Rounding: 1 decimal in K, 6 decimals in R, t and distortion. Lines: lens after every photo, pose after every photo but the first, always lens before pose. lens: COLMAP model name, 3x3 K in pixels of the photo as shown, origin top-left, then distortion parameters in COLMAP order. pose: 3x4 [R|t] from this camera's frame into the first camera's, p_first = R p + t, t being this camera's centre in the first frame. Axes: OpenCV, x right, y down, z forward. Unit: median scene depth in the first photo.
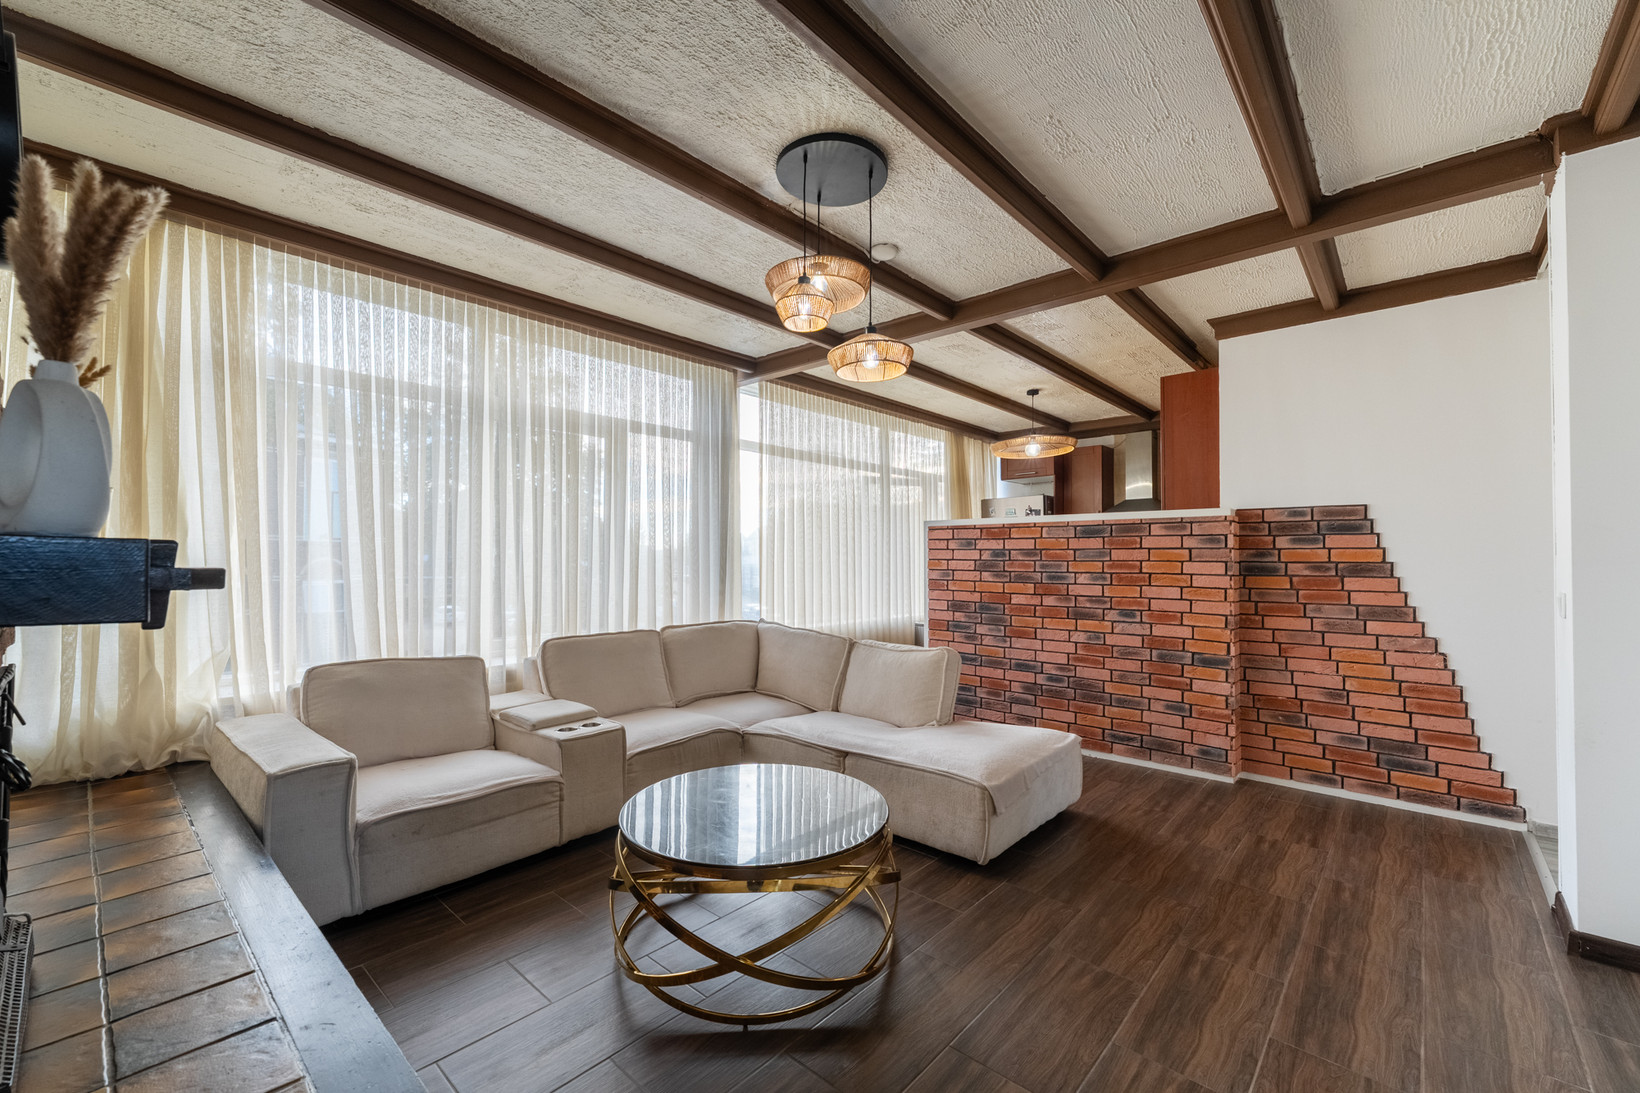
lens RADIAL K [[665.6, 0, 846.5], [0, 665.6, 544.6], [0, 0, 1]] dist [0.032198, -0.000019]
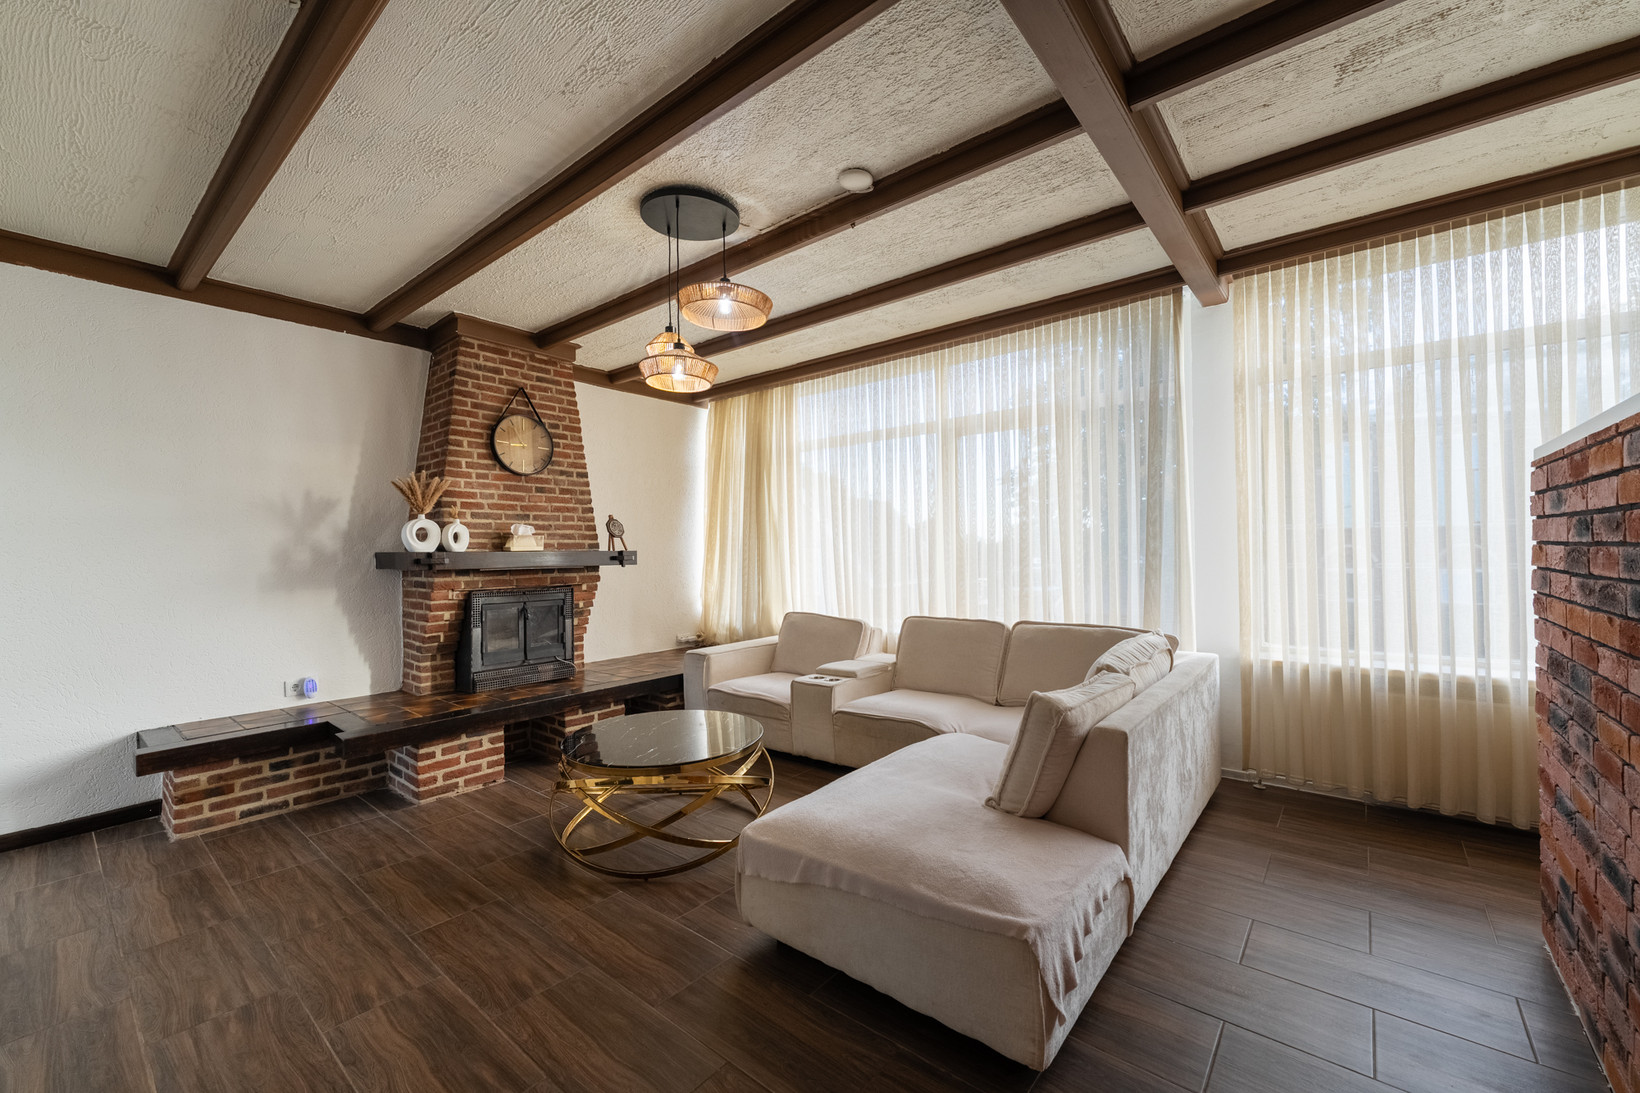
lens RADIAL K [[656.4, 0, 818.6], [0, 656.4, 548.0], [0, 0, 1]] dist [0.001299, -0.000301]
pose [[0.020904, -0.009115, -0.999740, 1.019158], [0.028030, 0.999571, -0.008527, 0.031873], [0.999388, -0.027844, 0.021151, 1.098956]]
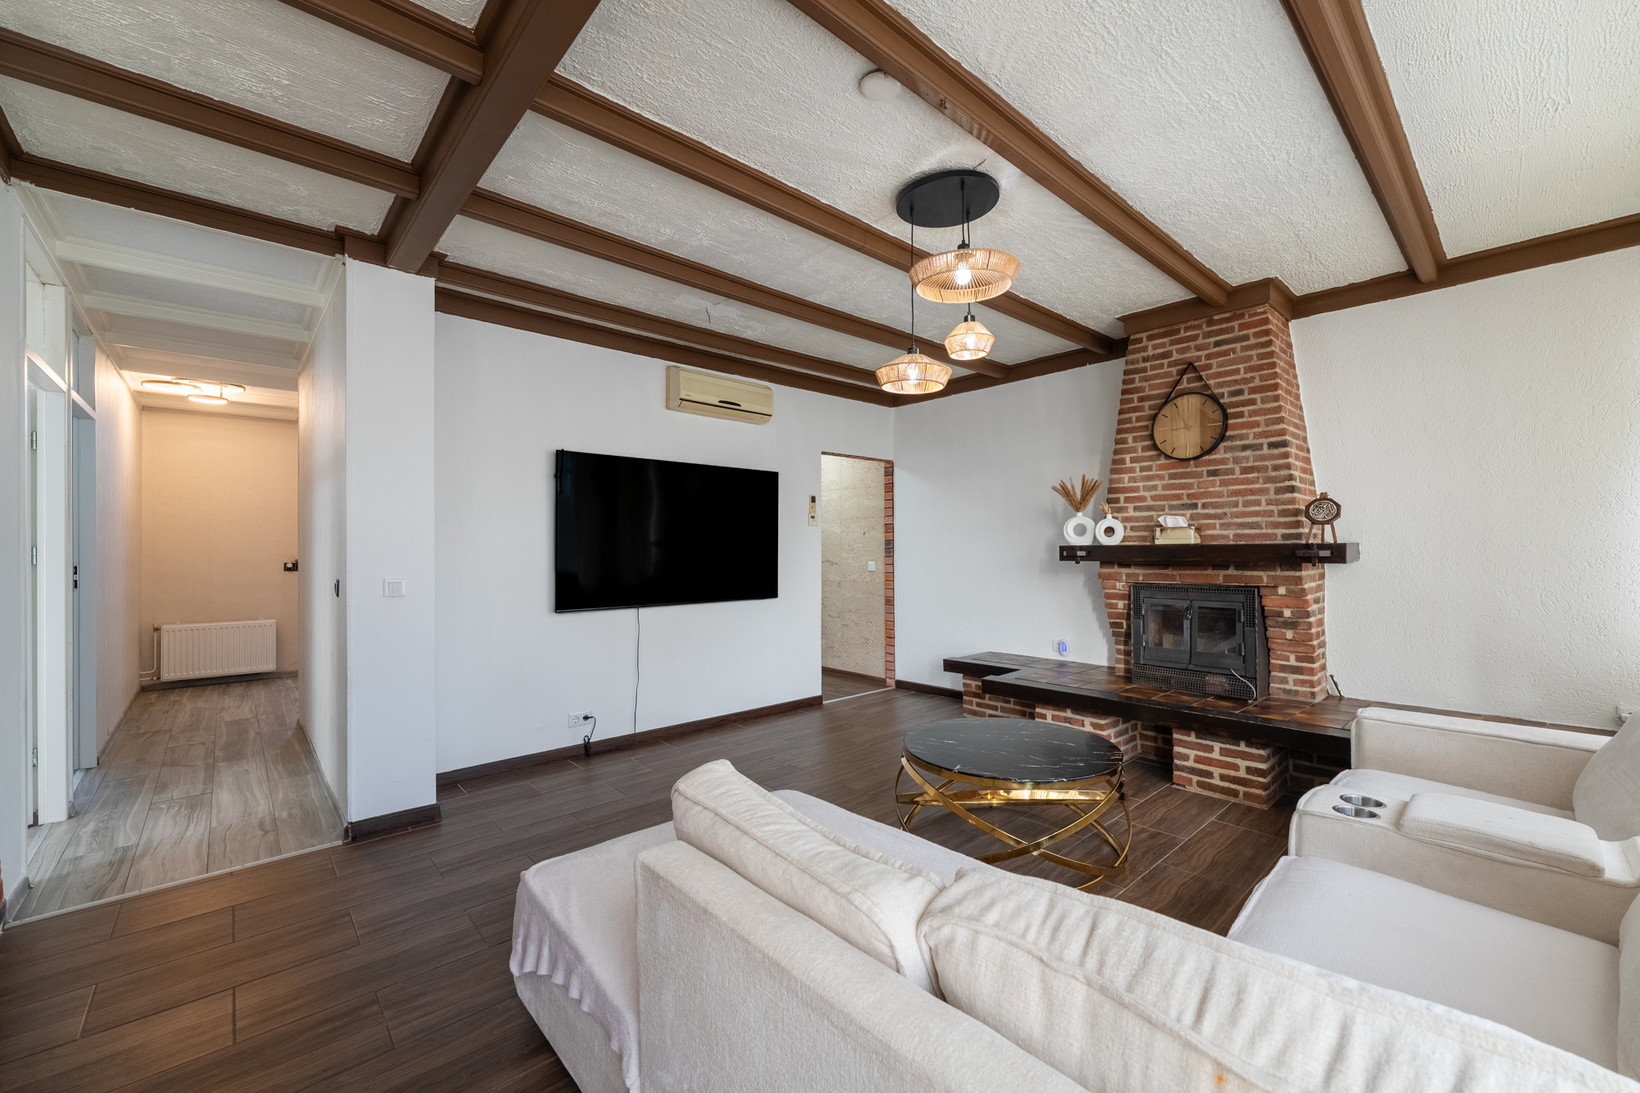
lens RADIAL K [[656.4, 0, 818.6], [0, 656.4, 548.0], [0, 0, 1]] dist [0.001299, -0.000301]
pose [[-0.992032, 0.003709, 0.125929, 0.068936], [0.001400, 0.999829, -0.018419, 0.039873], [-0.125976, -0.018096, -0.991868, 1.923049]]
